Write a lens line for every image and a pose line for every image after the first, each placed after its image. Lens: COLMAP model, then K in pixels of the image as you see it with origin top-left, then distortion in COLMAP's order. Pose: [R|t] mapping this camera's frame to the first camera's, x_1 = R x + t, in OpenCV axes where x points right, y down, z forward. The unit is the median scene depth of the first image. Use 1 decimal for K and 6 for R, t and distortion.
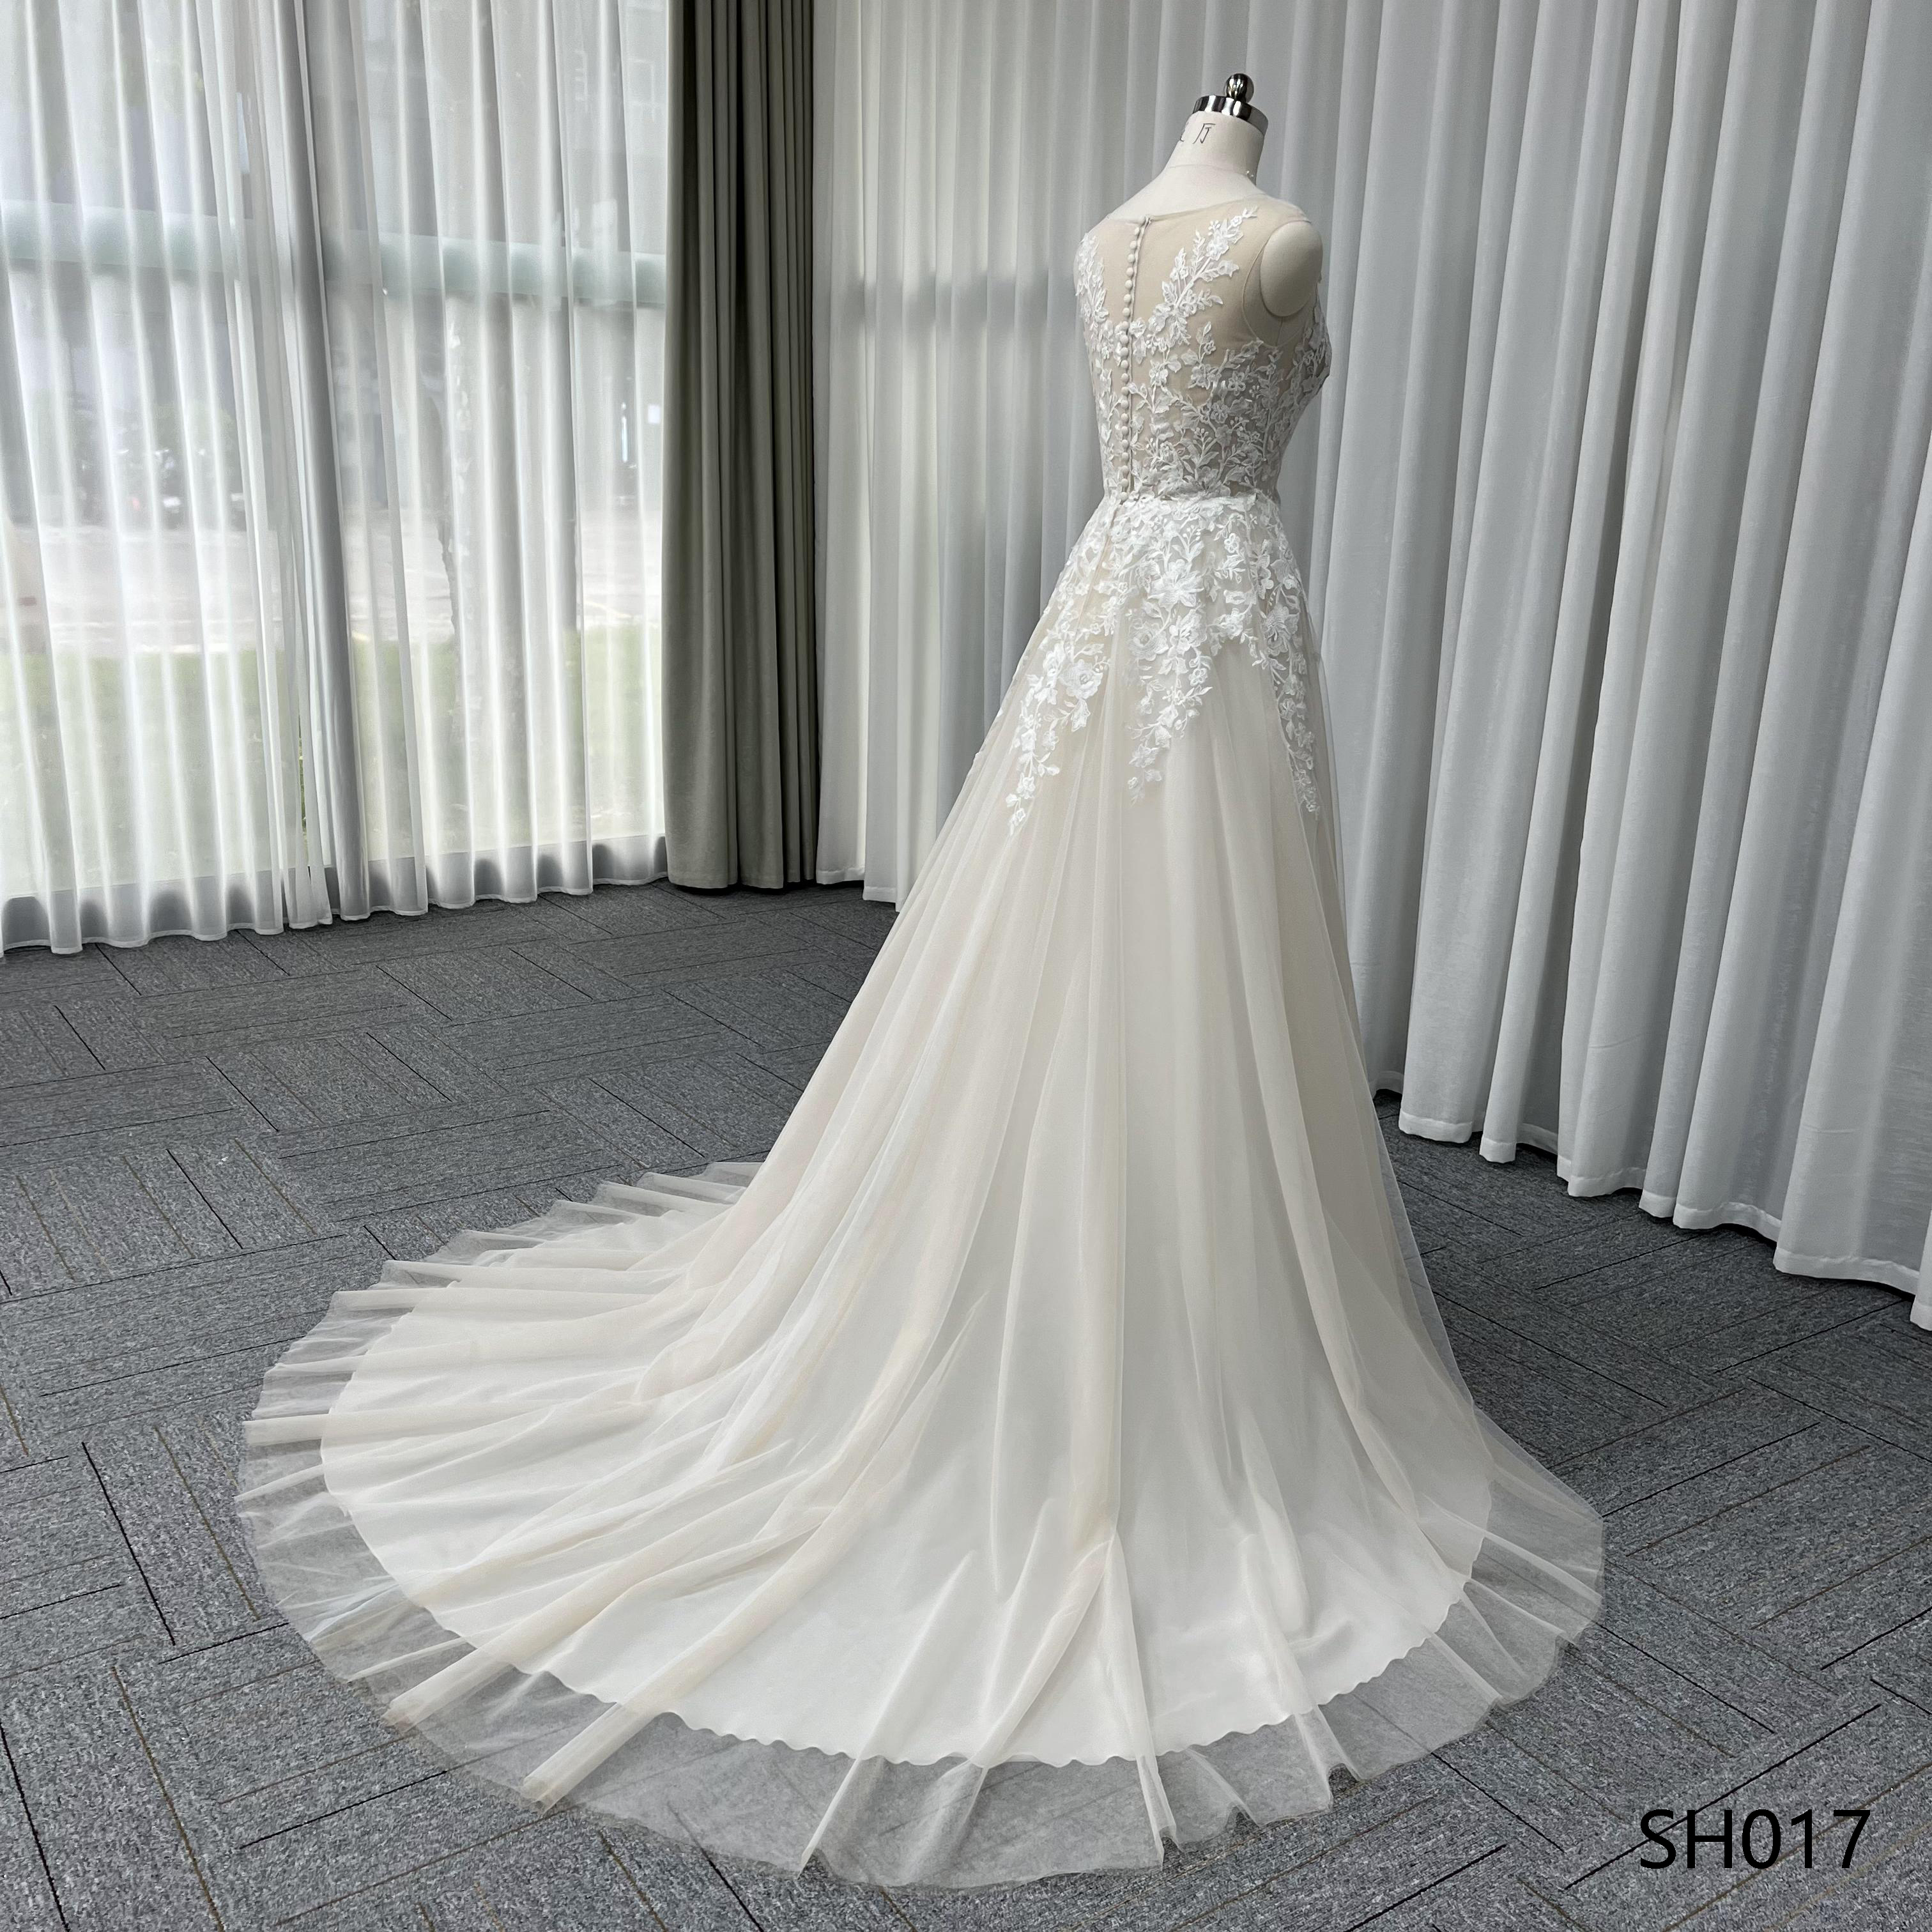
lens RADIAL K [[2047.9, 0, 998.9], [0, 2047.9, 973.1], [0, 0, 1]] dist [0.081266, 0.007382]
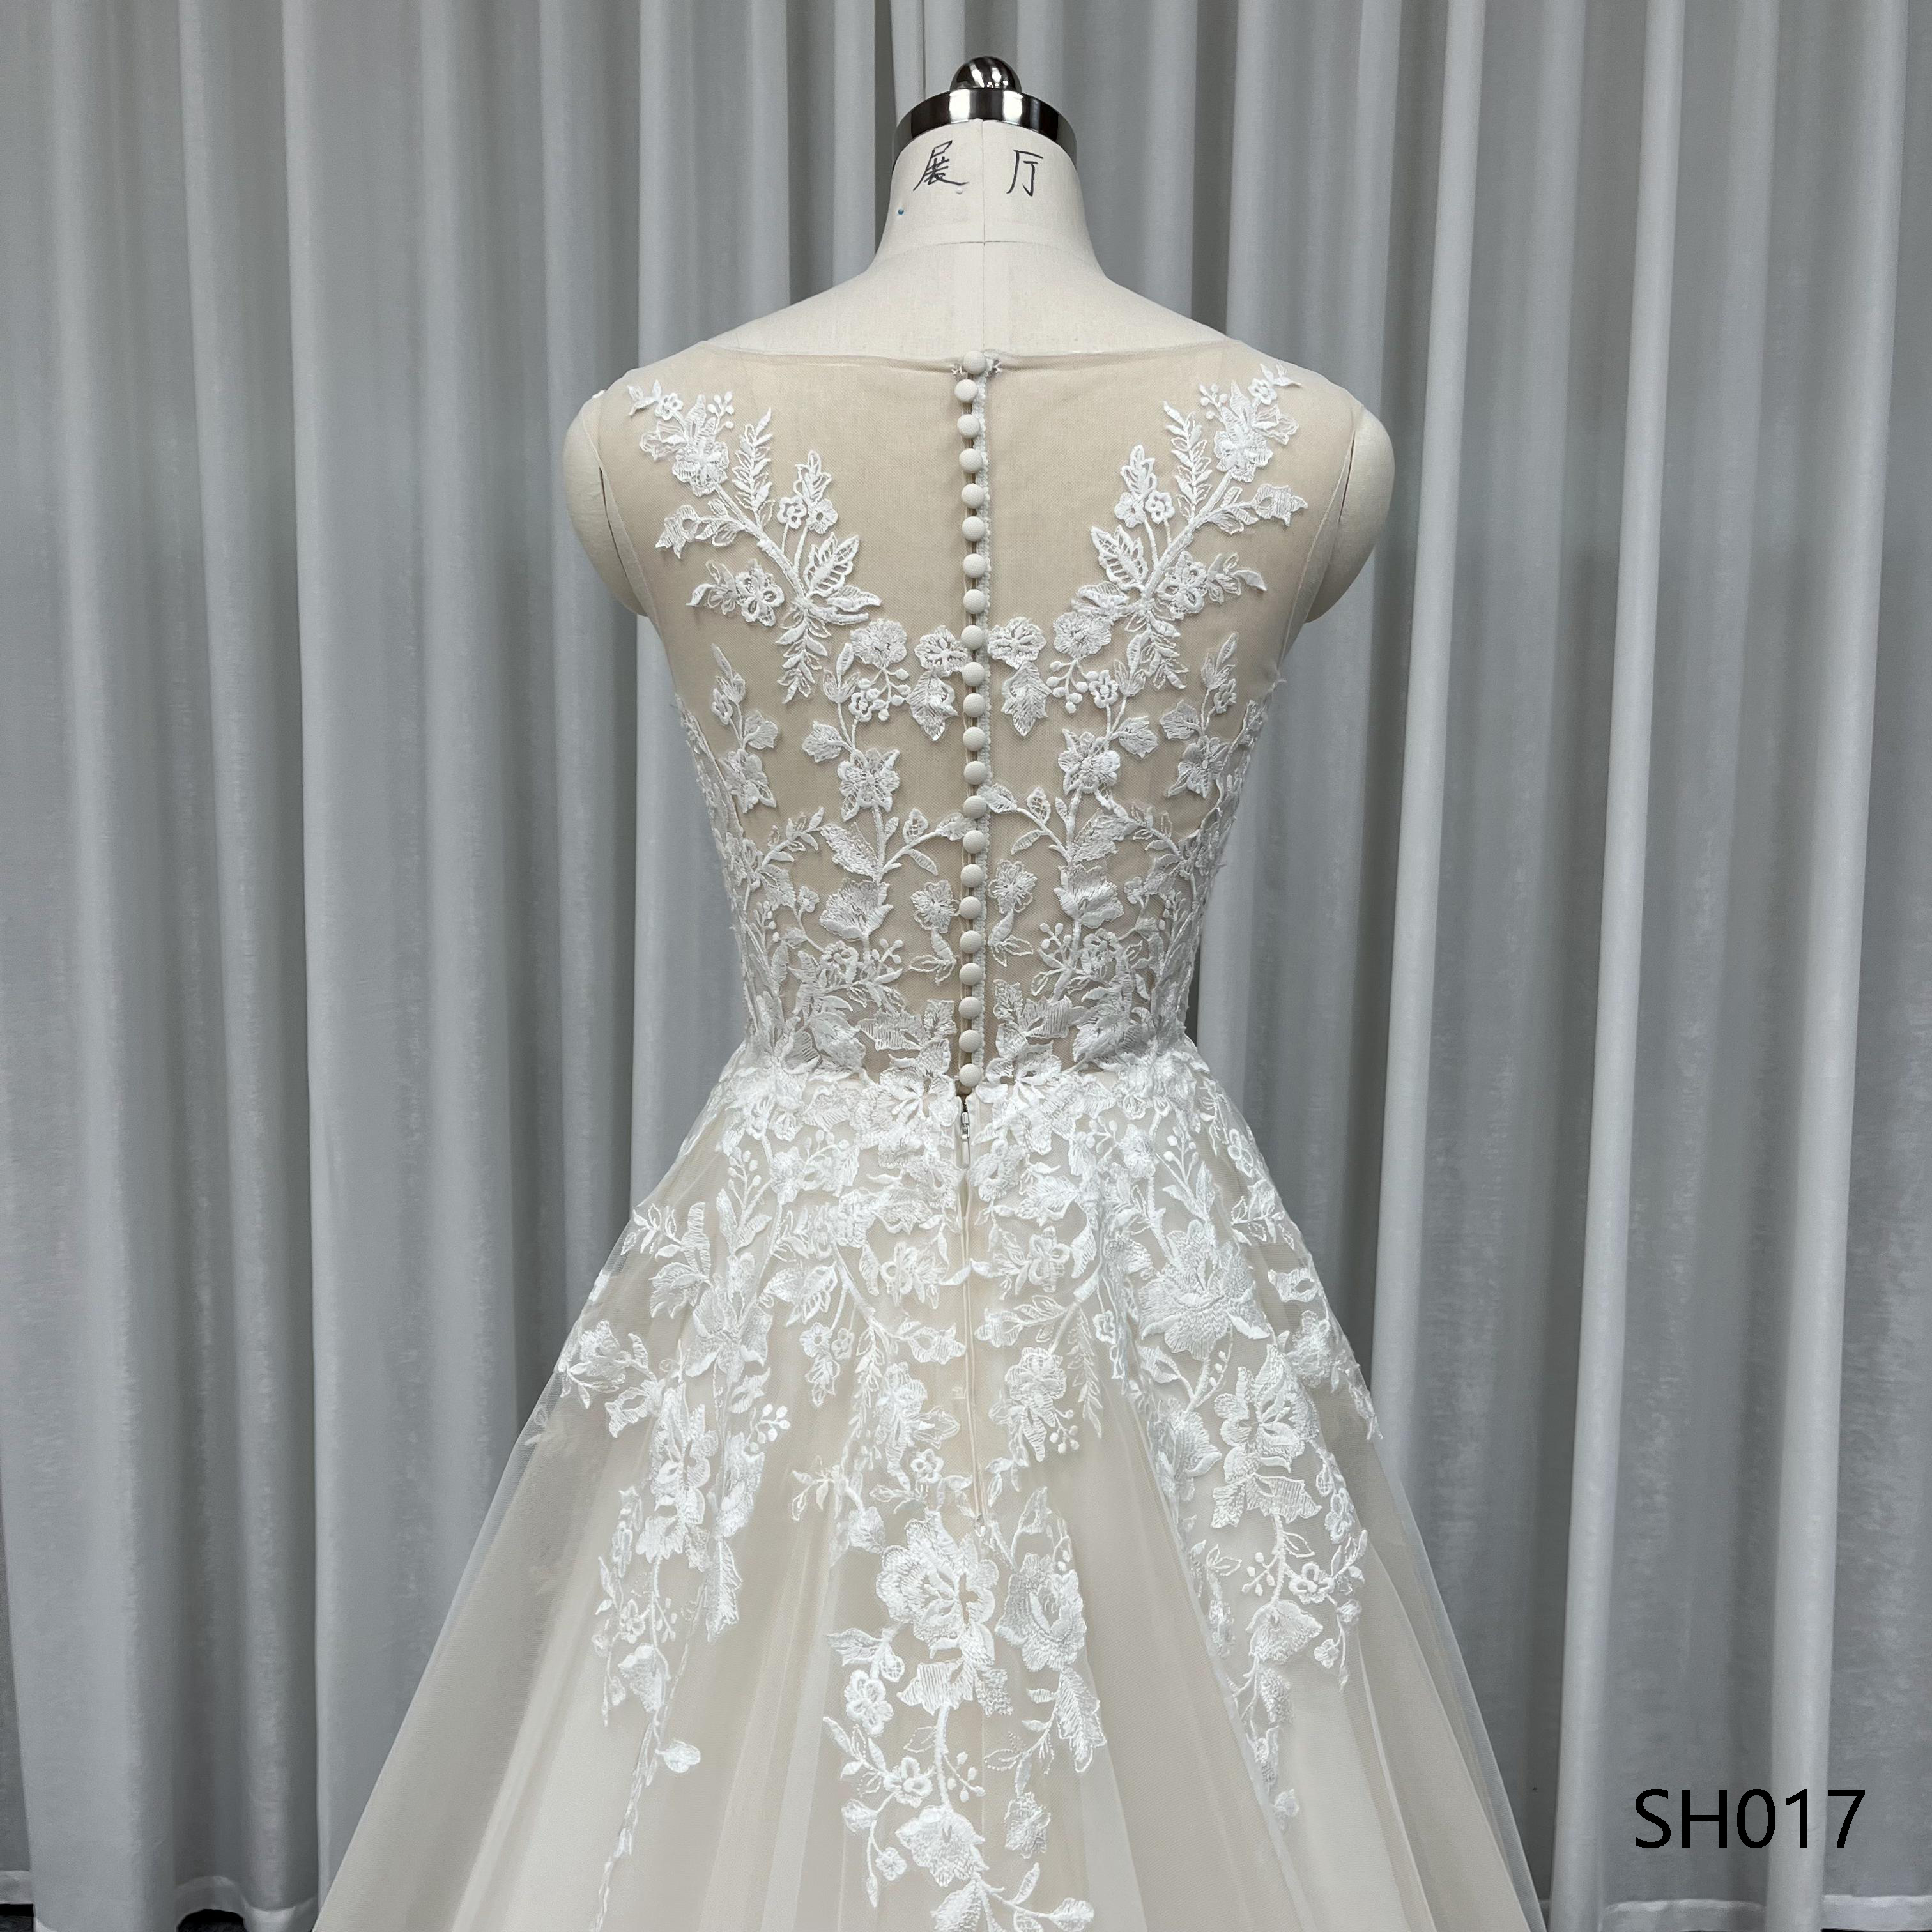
lens RADIAL K [[1983.4, 0, 966.0], [0, 1983.4, 966.0], [0, 0, 1]] dist [0.103231, -0.032346]
pose [[0.595867, -0.118597, 0.794278, -0.227687], [0.218369, 0.975698, -0.018135, -0.250542], [-0.772824, 0.184252, 0.607284, 0.798416]]
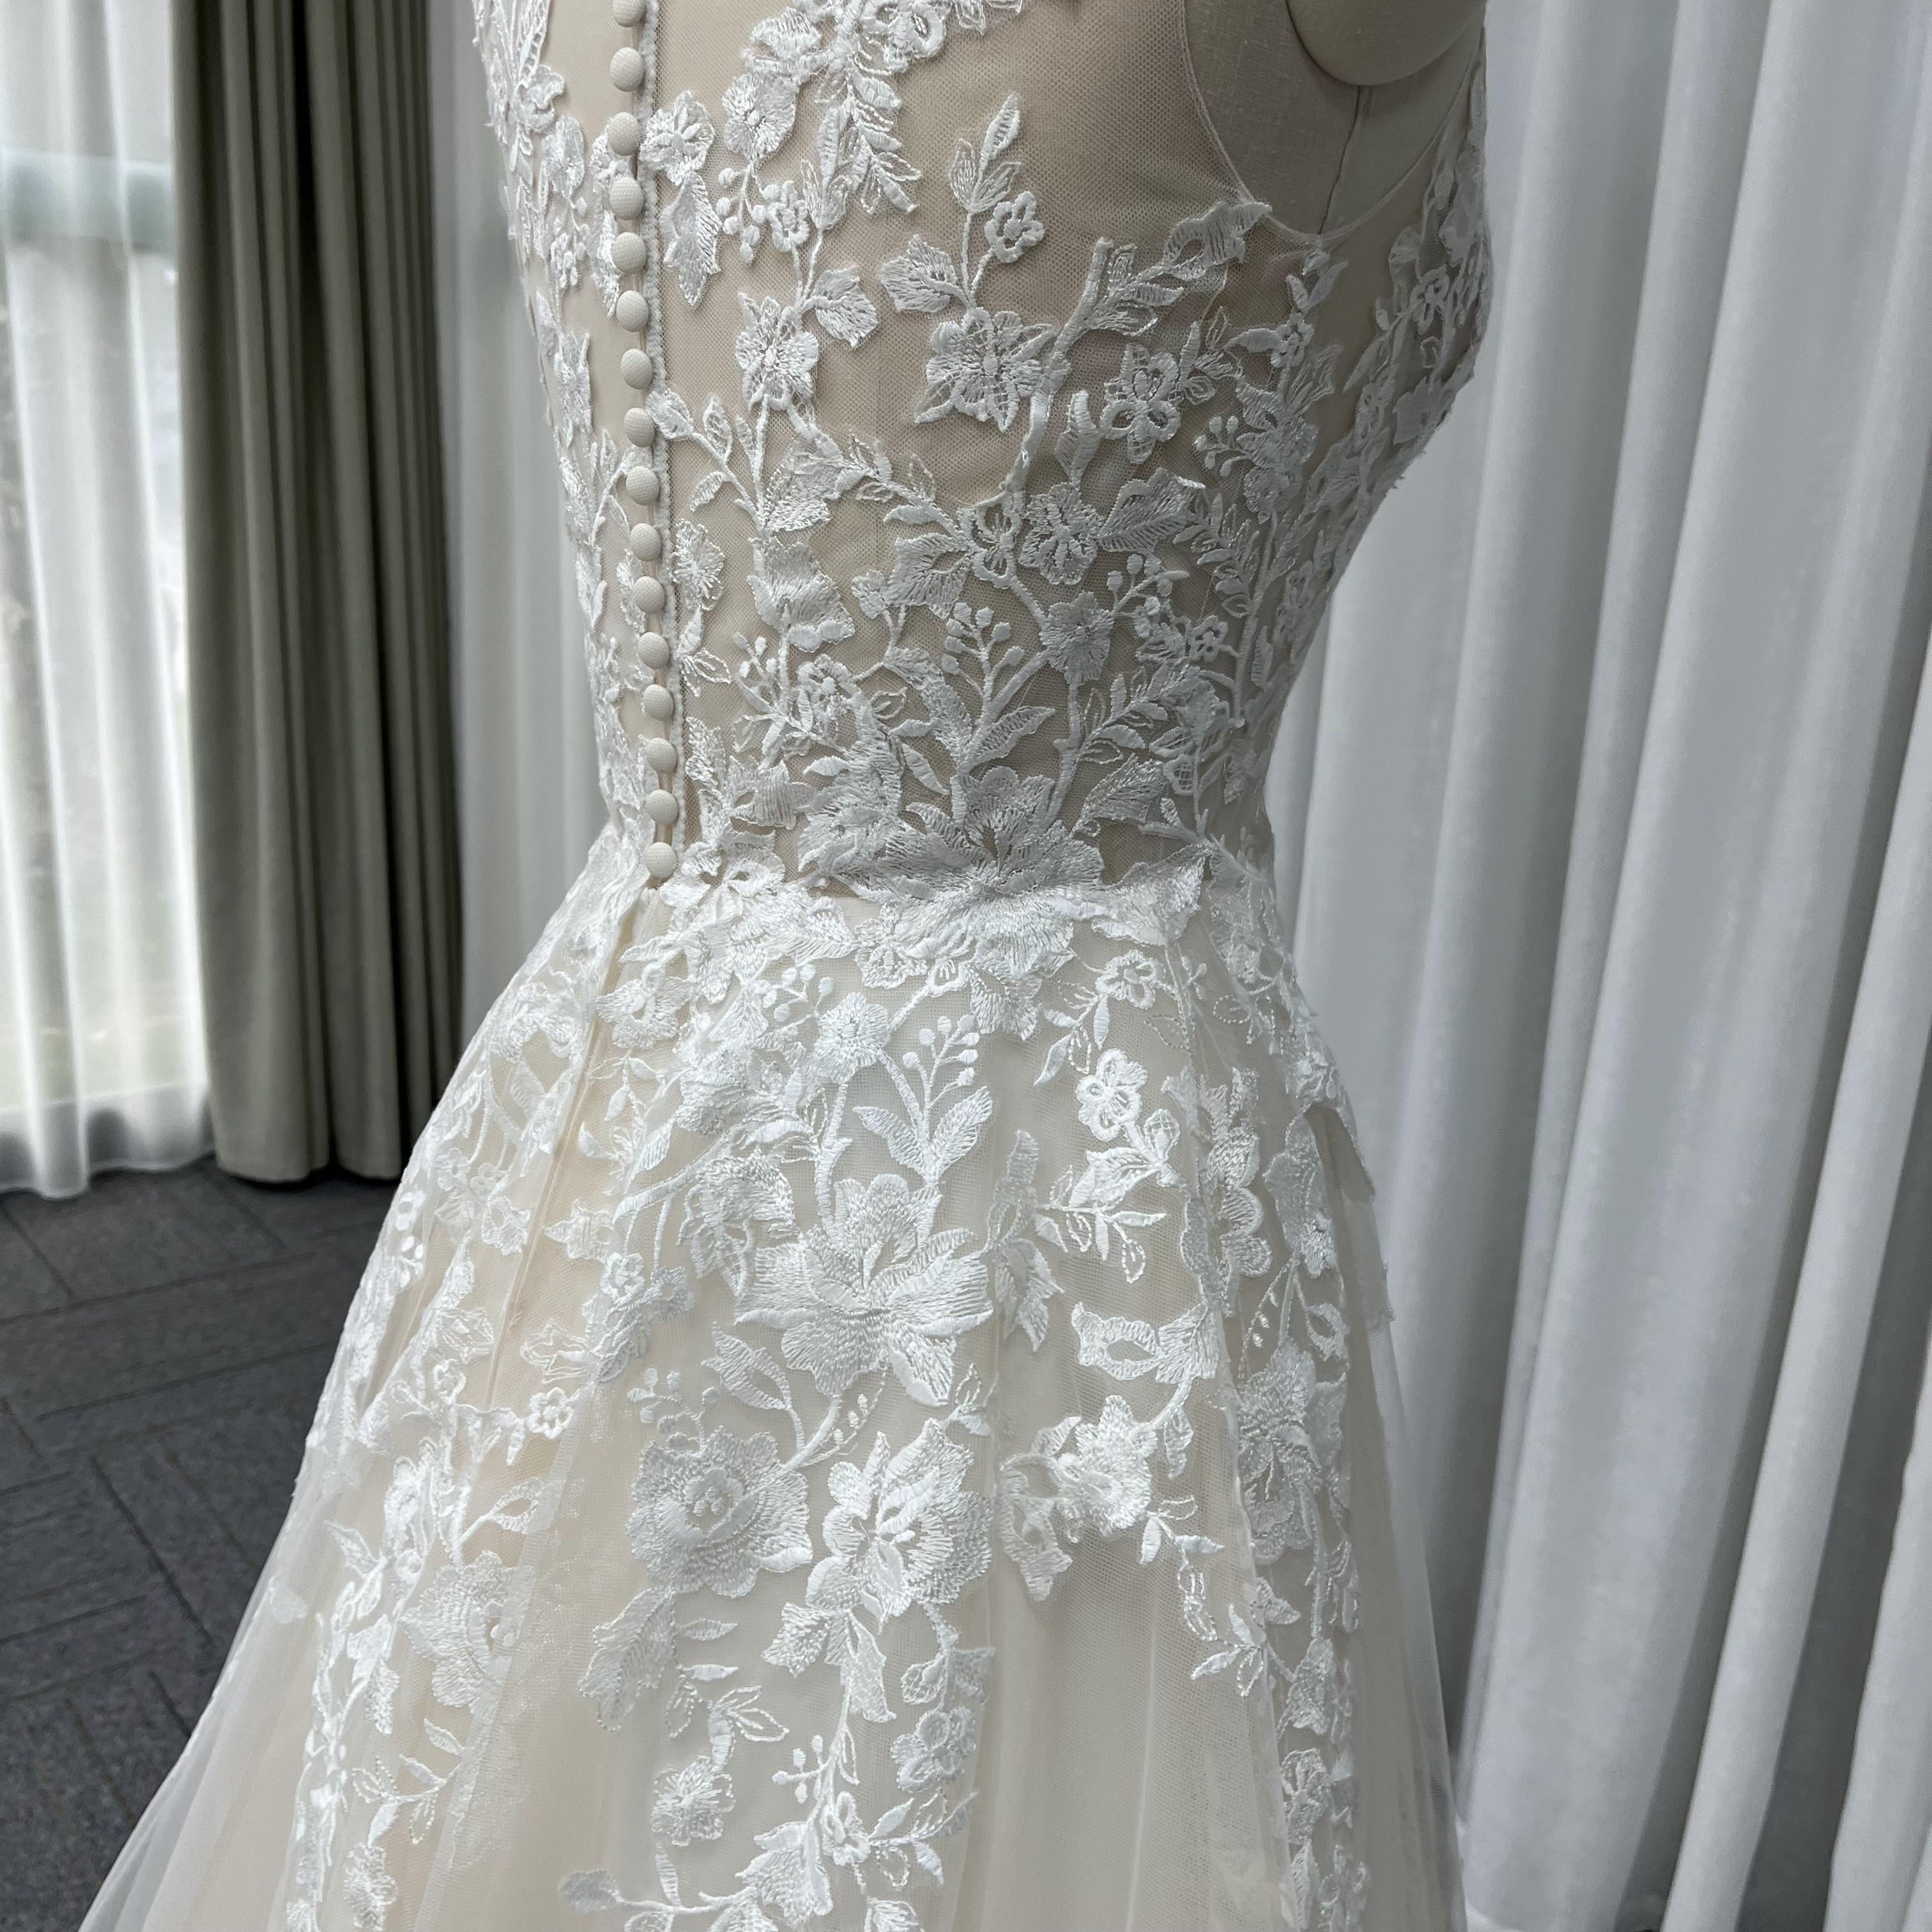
lens RADIAL K [[1930.5, 0, 960.6], [0, 1930.5, 1038.7], [0, 0, 1]] dist [0.041554, -0.146822]
pose [[0.995072, -0.017978, 0.097511, 0.075055], [0.012799, 0.998487, 0.053474, -0.227700], [-0.098325, -0.051963, 0.993797, 0.787654]]
